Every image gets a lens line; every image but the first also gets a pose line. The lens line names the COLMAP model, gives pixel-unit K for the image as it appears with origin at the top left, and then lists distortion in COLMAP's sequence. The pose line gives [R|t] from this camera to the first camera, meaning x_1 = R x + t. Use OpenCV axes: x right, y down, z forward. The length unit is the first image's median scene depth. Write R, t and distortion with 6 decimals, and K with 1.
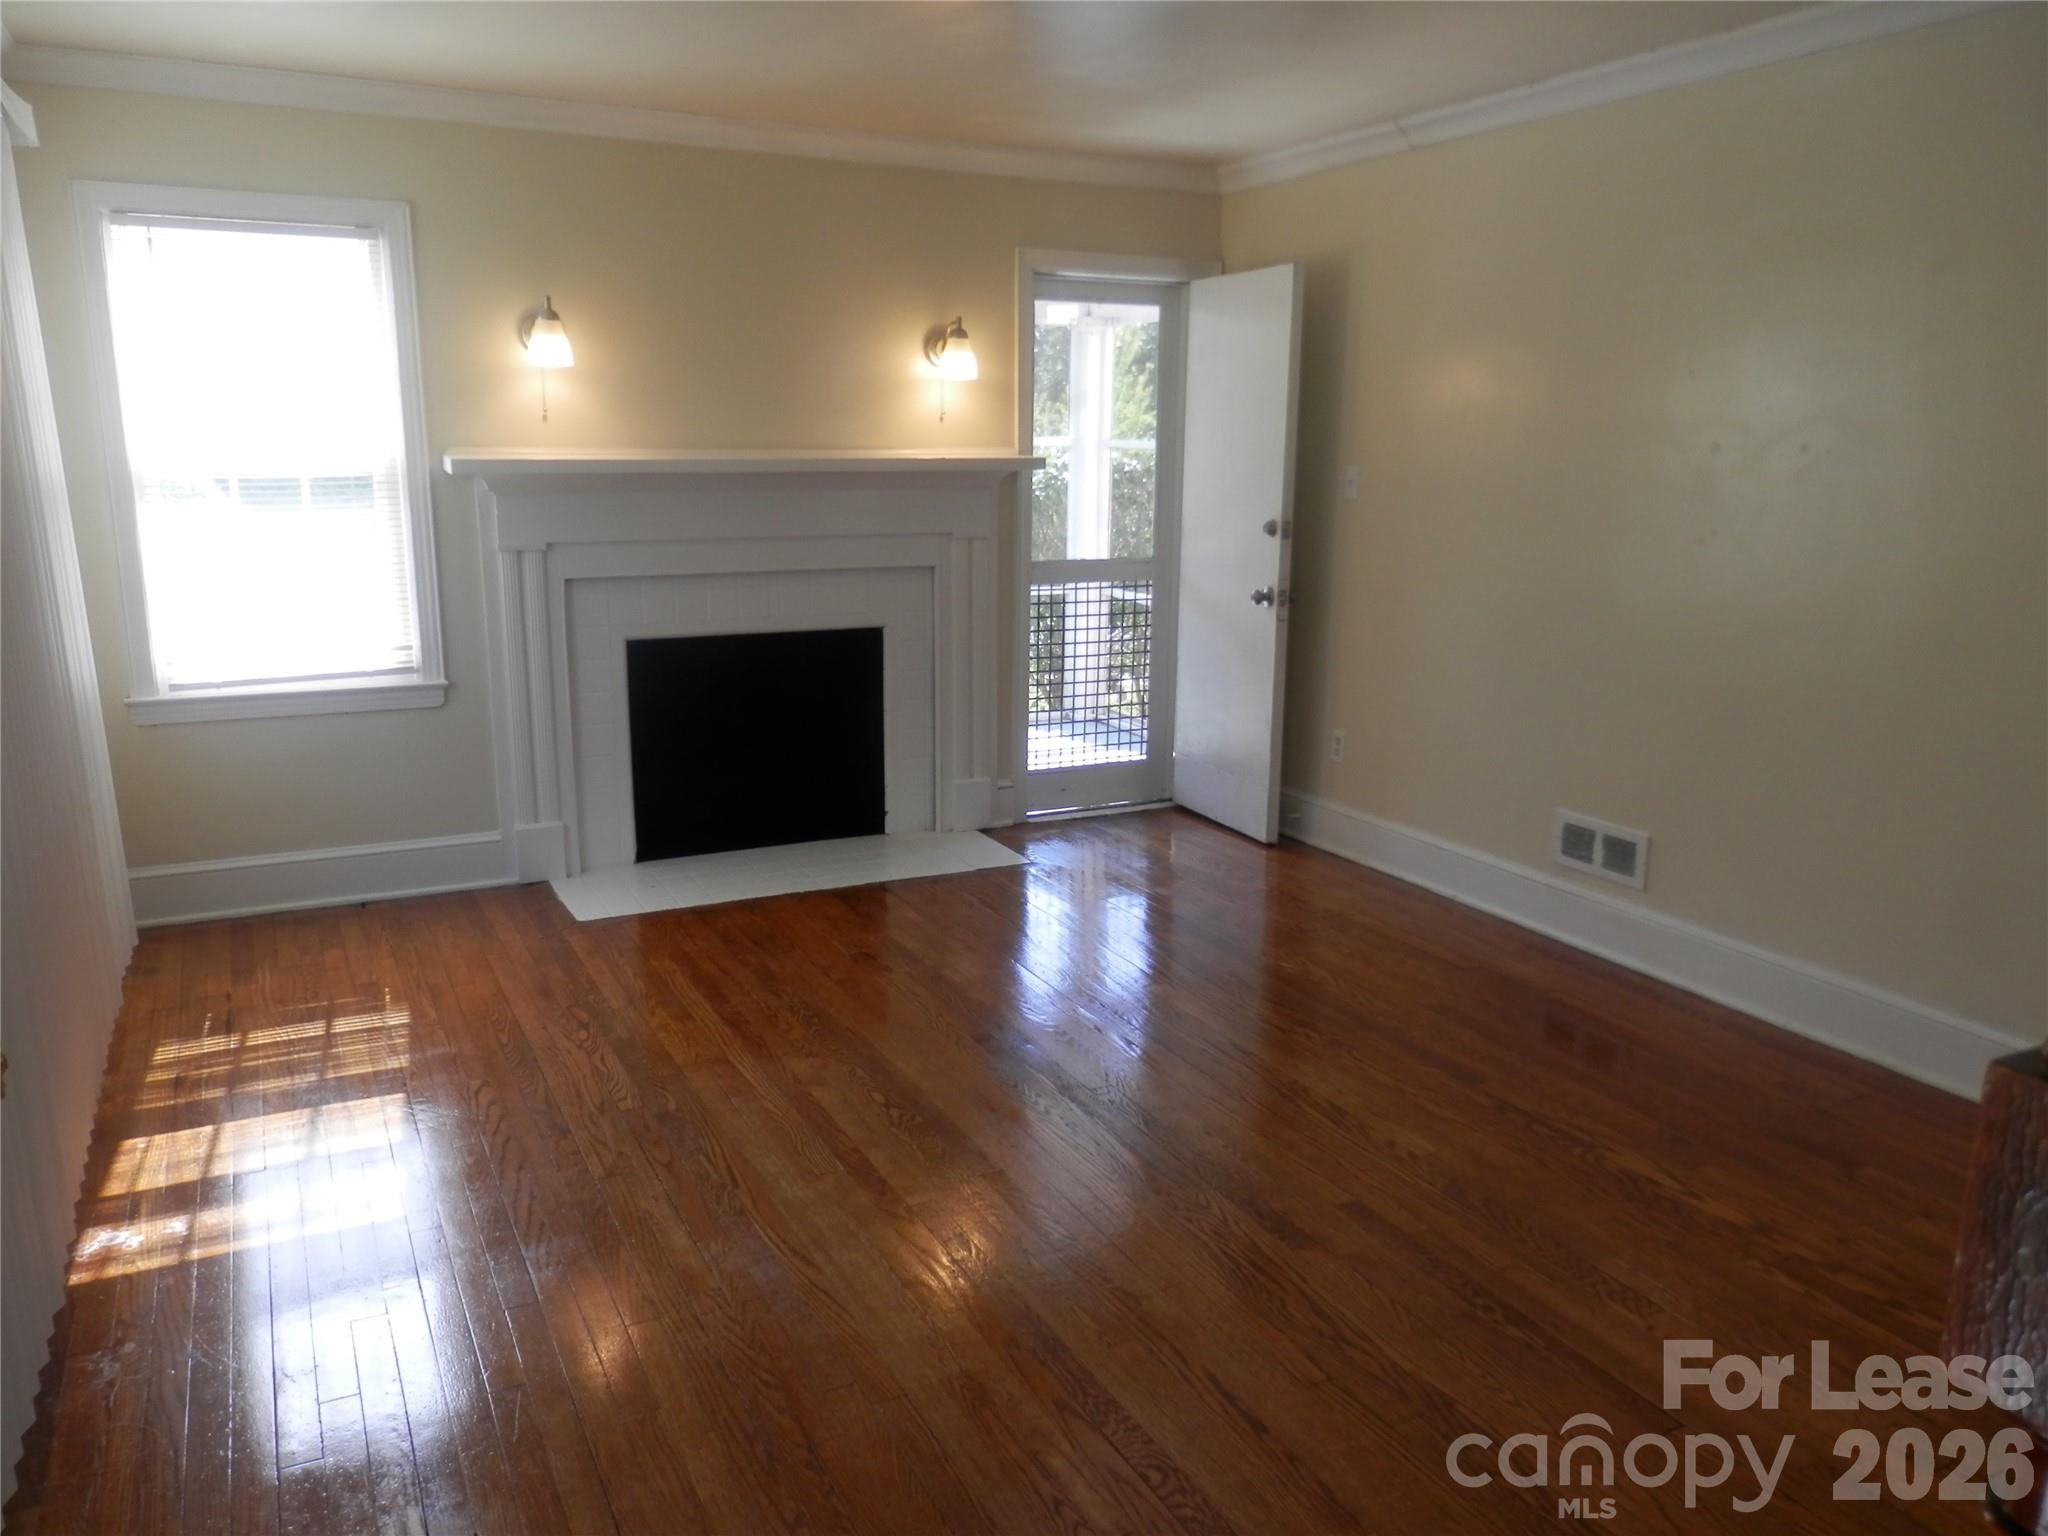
lens RADIAL K [[1519.5, 0, 1019.5], [0, 1519.5, 772.6], [0, 0, 1]] dist [0.007577, -0.006911]
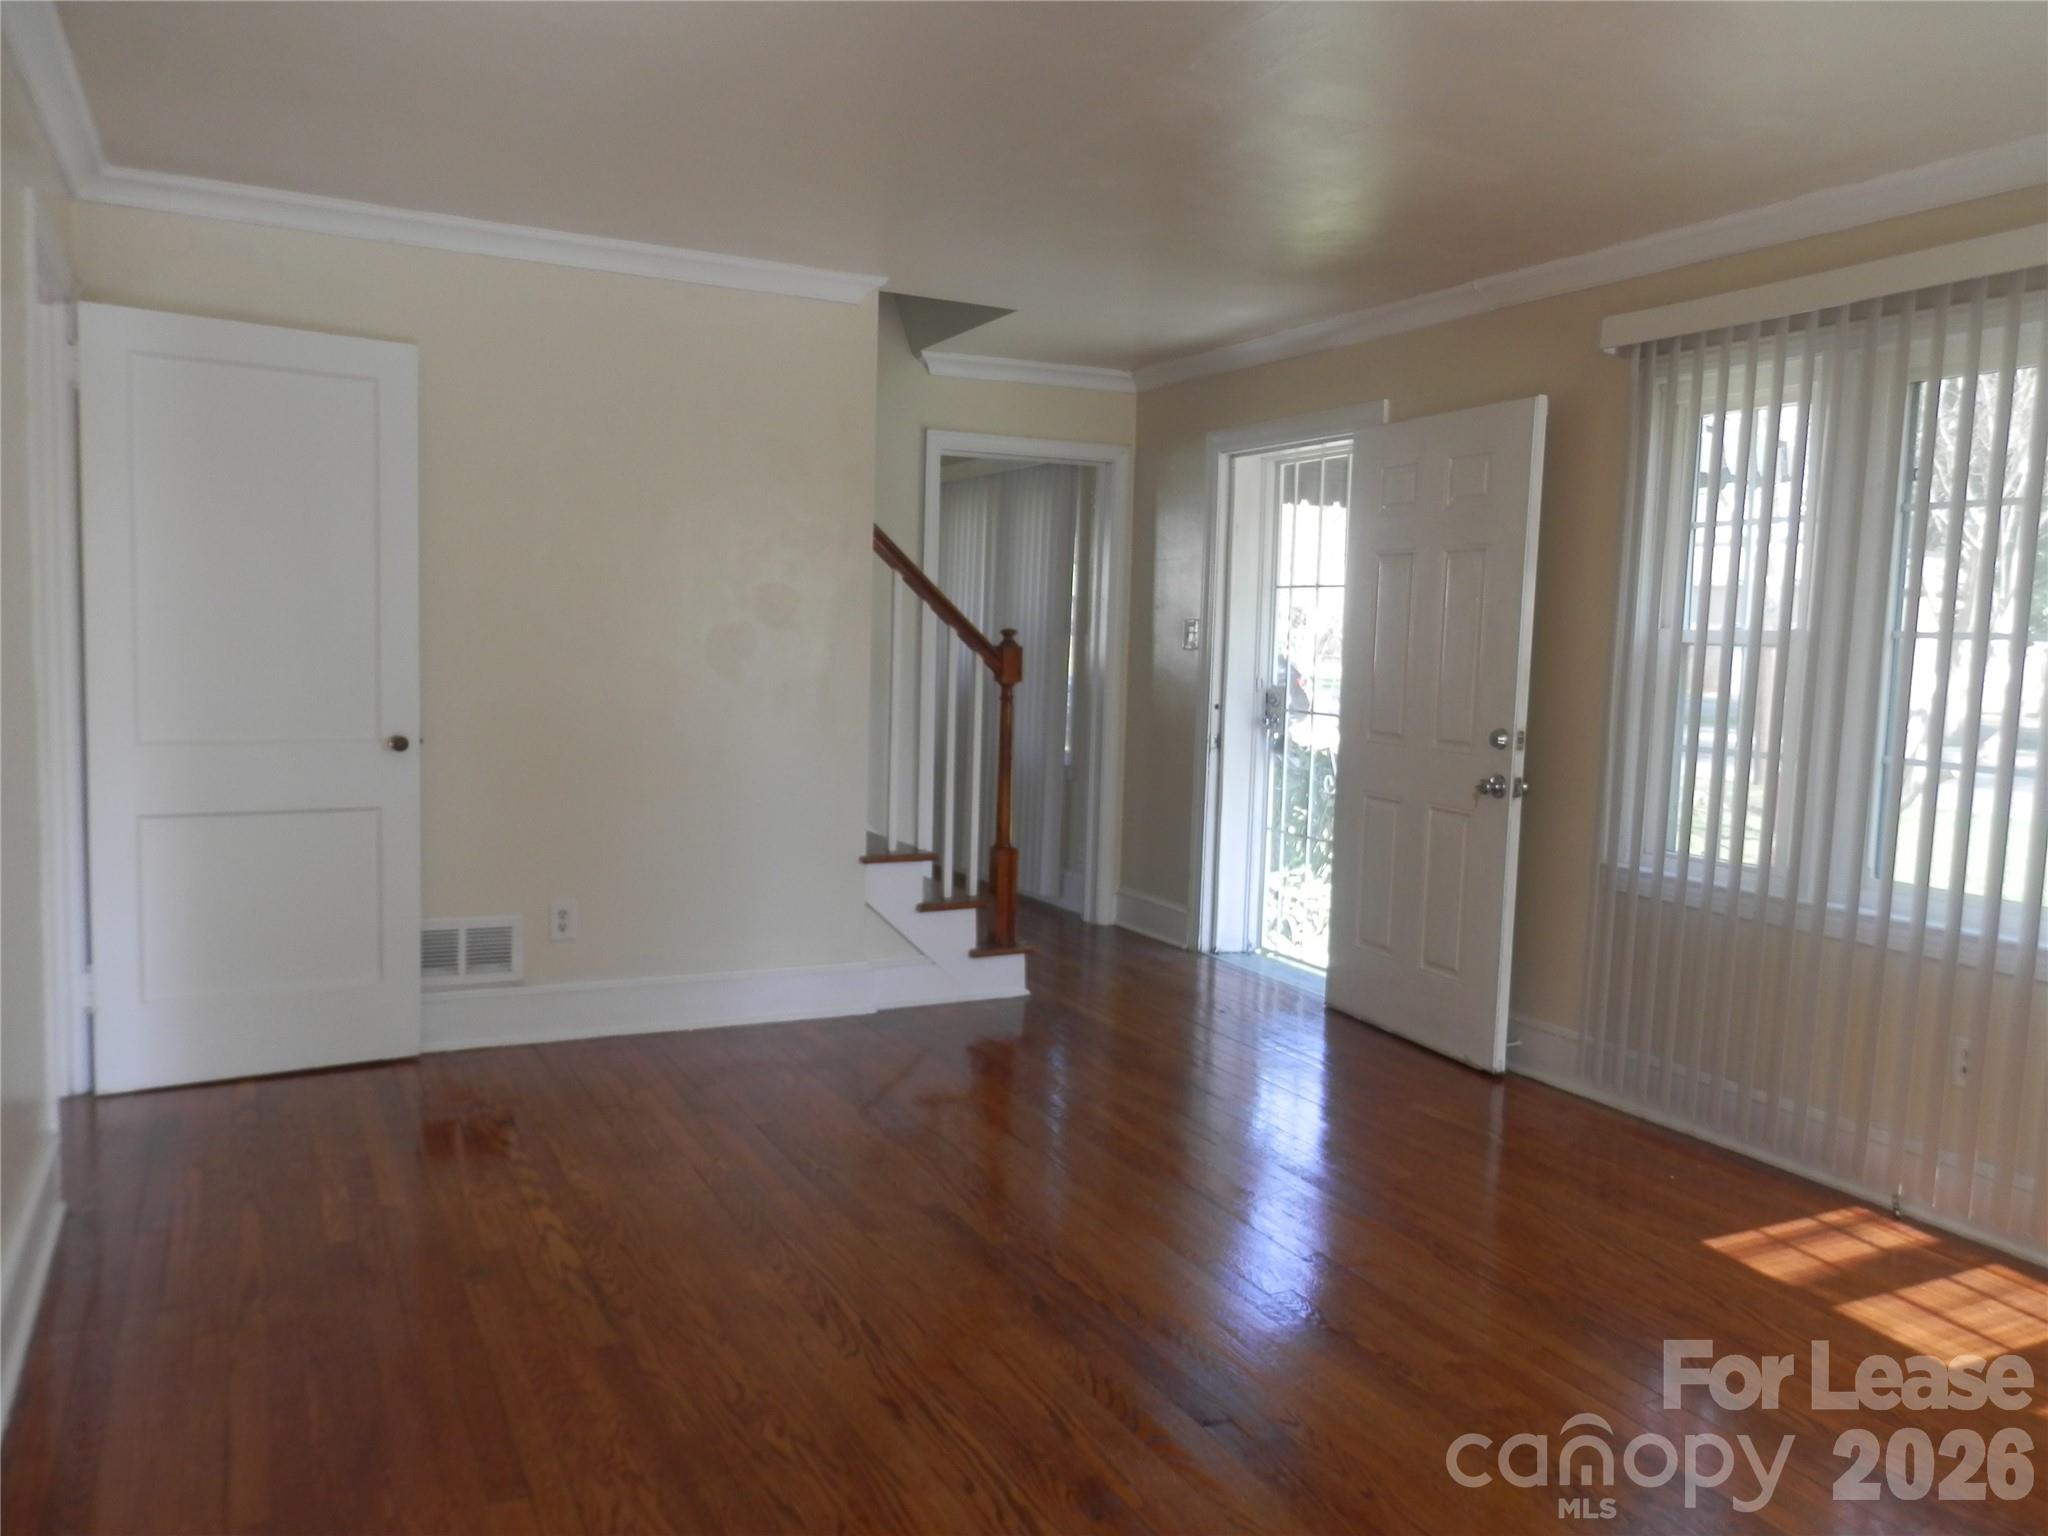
lens RADIAL K [[1519.5, 0, 1020.9], [0, 1519.5, 764.3], [0, 0, 1]] dist [0.007577, -0.006911]
pose [[-0.999257, -0.037882, -0.007122, 0.137422], [-0.038246, 0.951408, 0.305550, -0.397864], [-0.004799, 0.305596, -0.952149, 2.033118]]
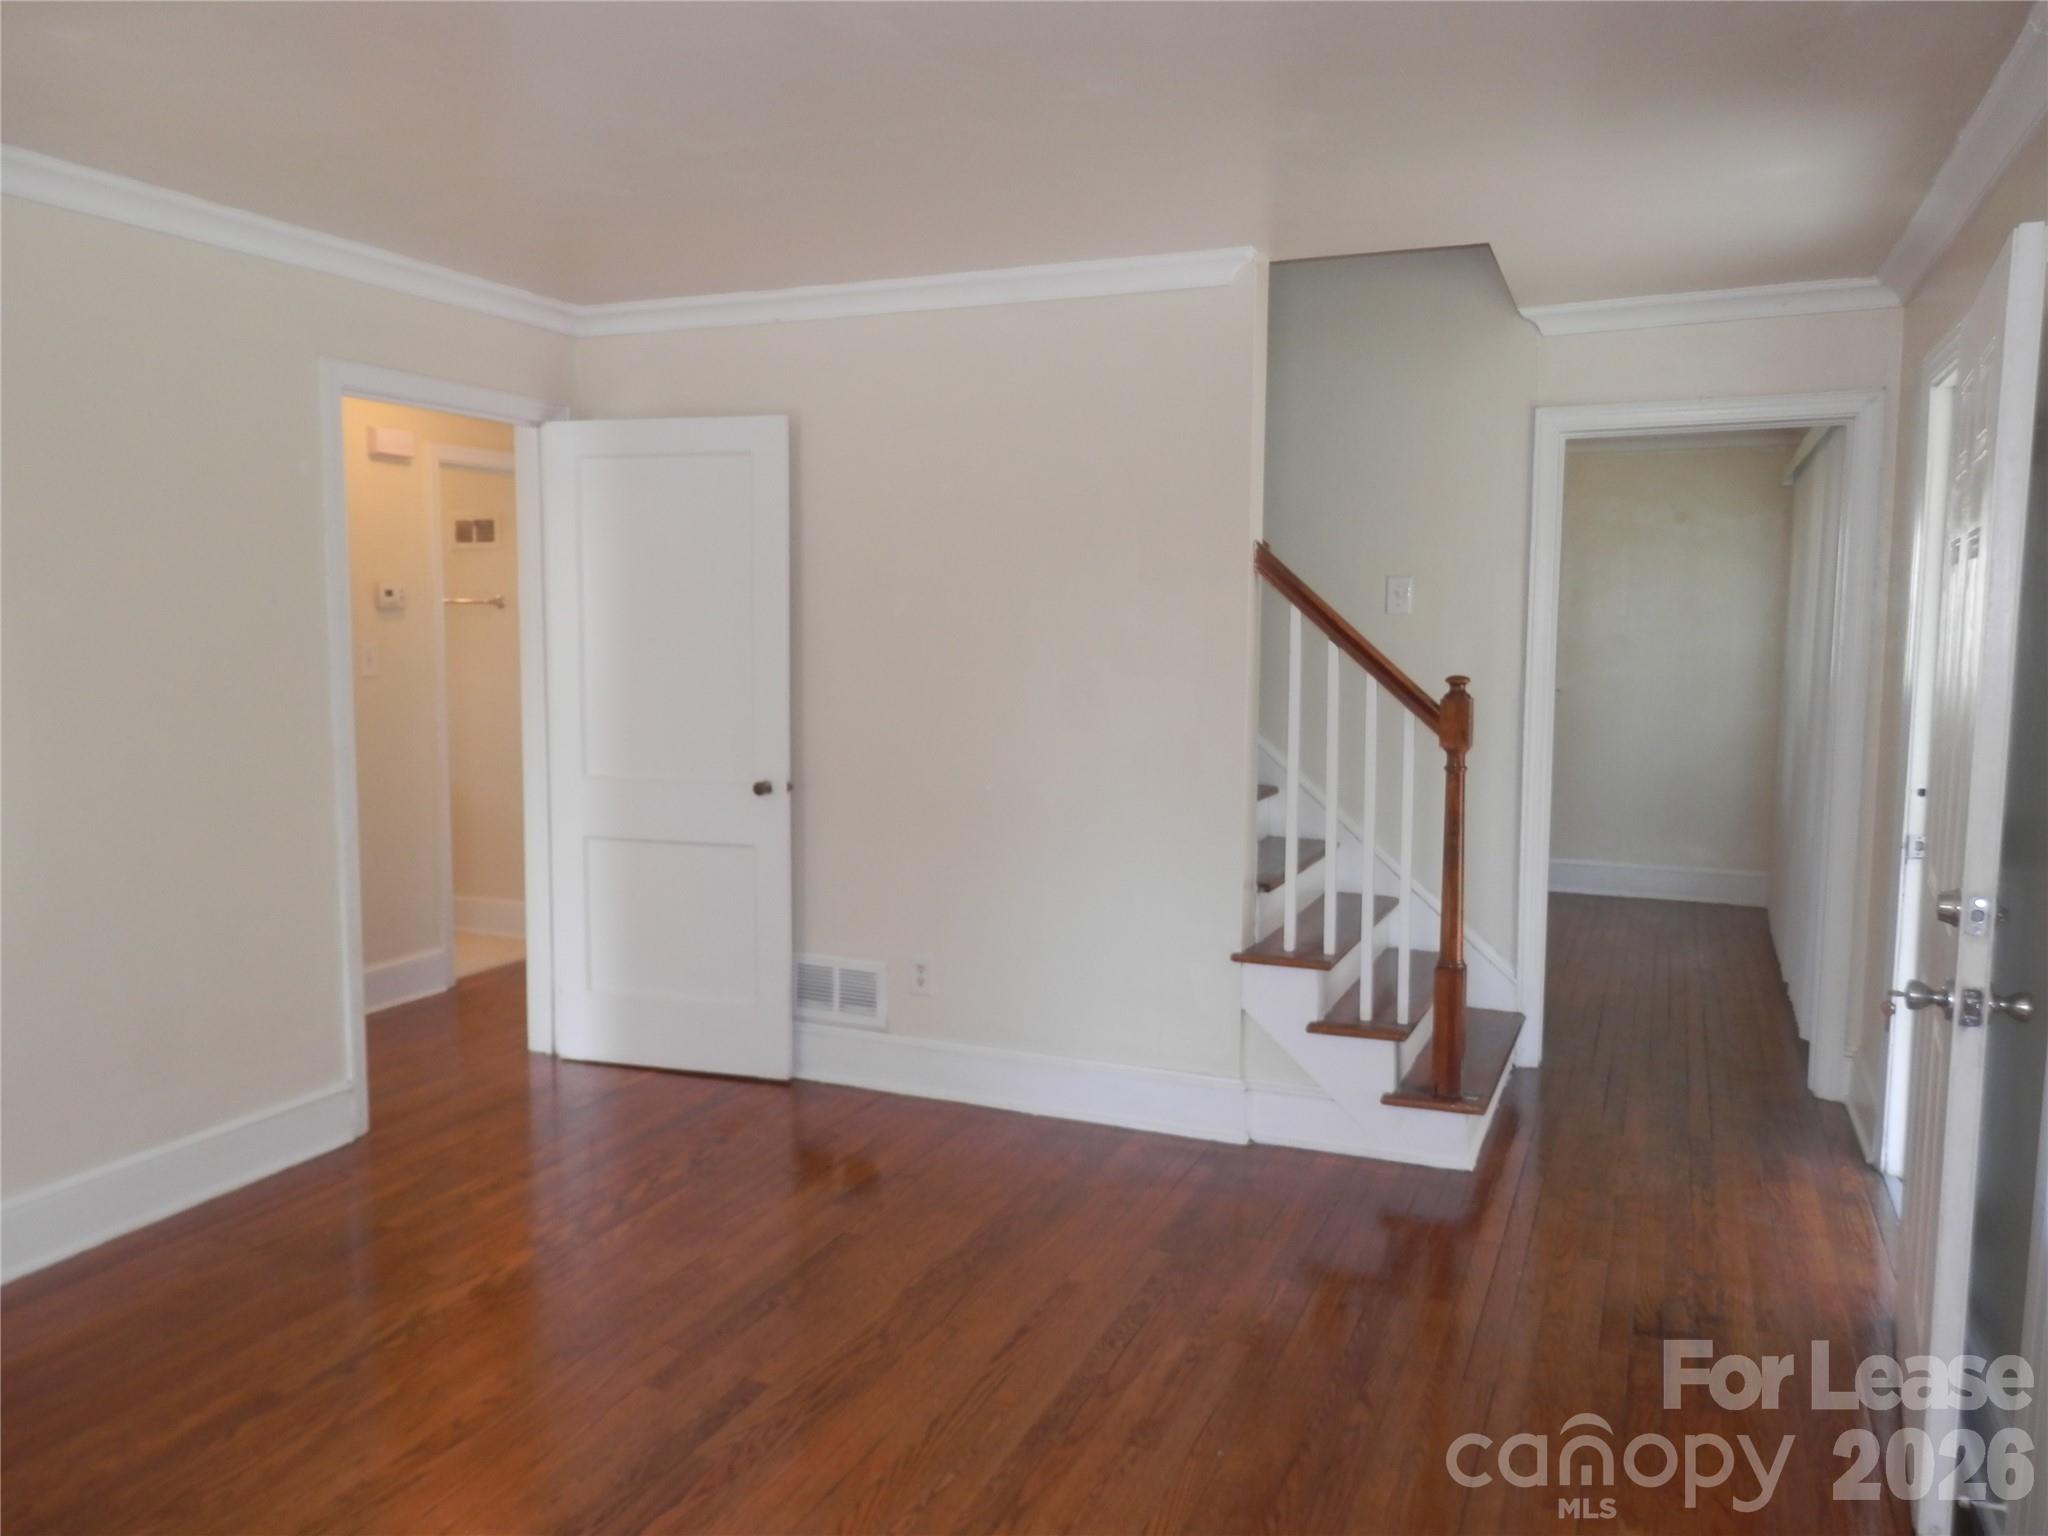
lens RADIAL K [[1519.5, 0, 1022.4], [0, 1519.5, 774.6], [0, 0, 1]] dist [0.007577, -0.006911]
pose [[-0.645386, -0.094020, 0.758048, -0.668776], [0.159908, 0.953777, 0.254439, -0.315983], [-0.746931, 0.285429, -0.600520, 1.354729]]
